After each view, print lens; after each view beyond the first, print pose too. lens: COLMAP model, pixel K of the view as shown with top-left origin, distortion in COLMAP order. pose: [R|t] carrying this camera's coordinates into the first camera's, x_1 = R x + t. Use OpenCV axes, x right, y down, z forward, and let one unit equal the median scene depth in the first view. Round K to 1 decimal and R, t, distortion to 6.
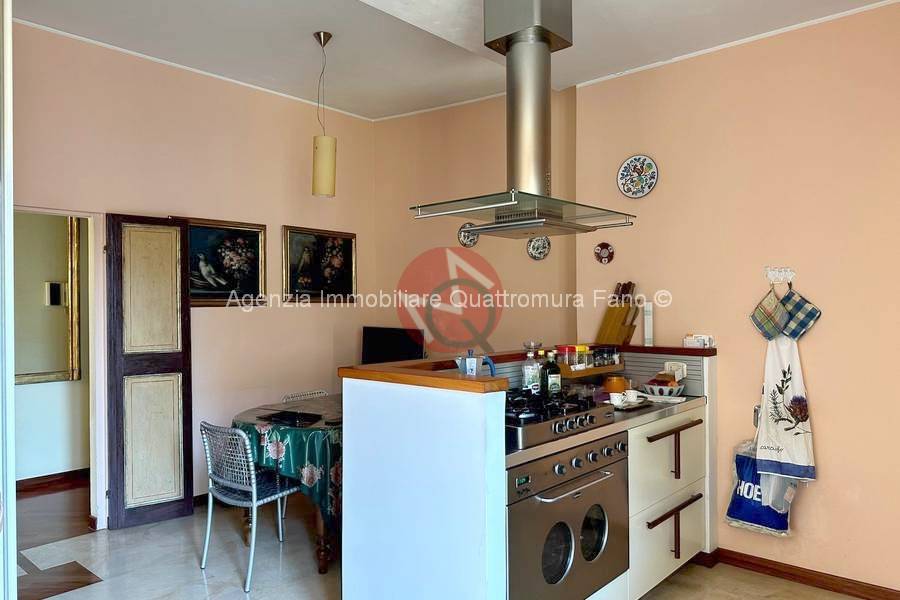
lens RADIAL K [[629.7, 0, 441.0], [0, 629.7, 294.6], [0, 0, 1]] dist [0.061970, -0.070755]
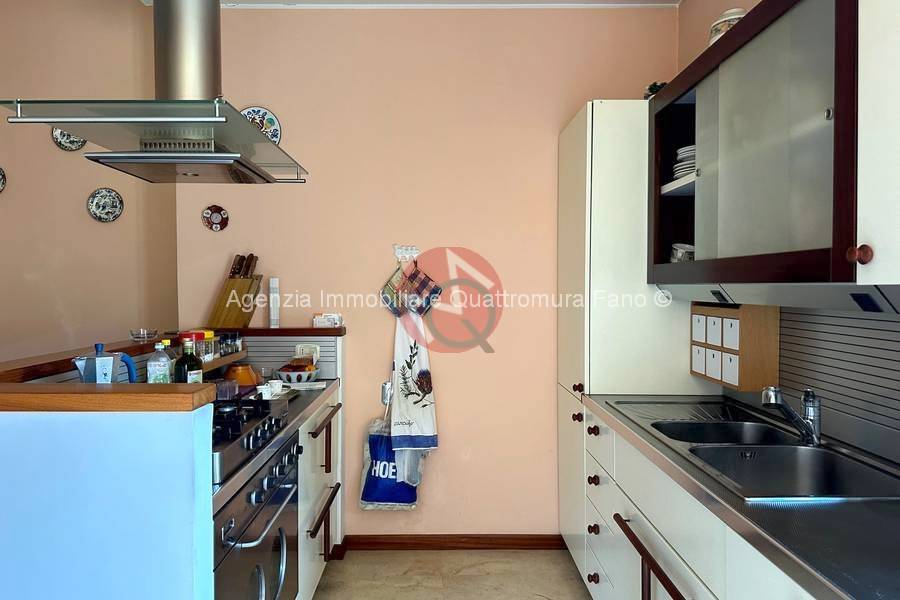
lens RADIAL K [[629.7, 0, 451.0], [0, 629.7, 294.7], [0, 0, 1]] dist [0.061970, -0.070755]
pose [[0.721034, -0.002528, 0.692895, -0.117538], [-0.016899, 0.999632, 0.021233, 0.014254], [-0.692693, -0.027019, 0.720726, 0.228296]]
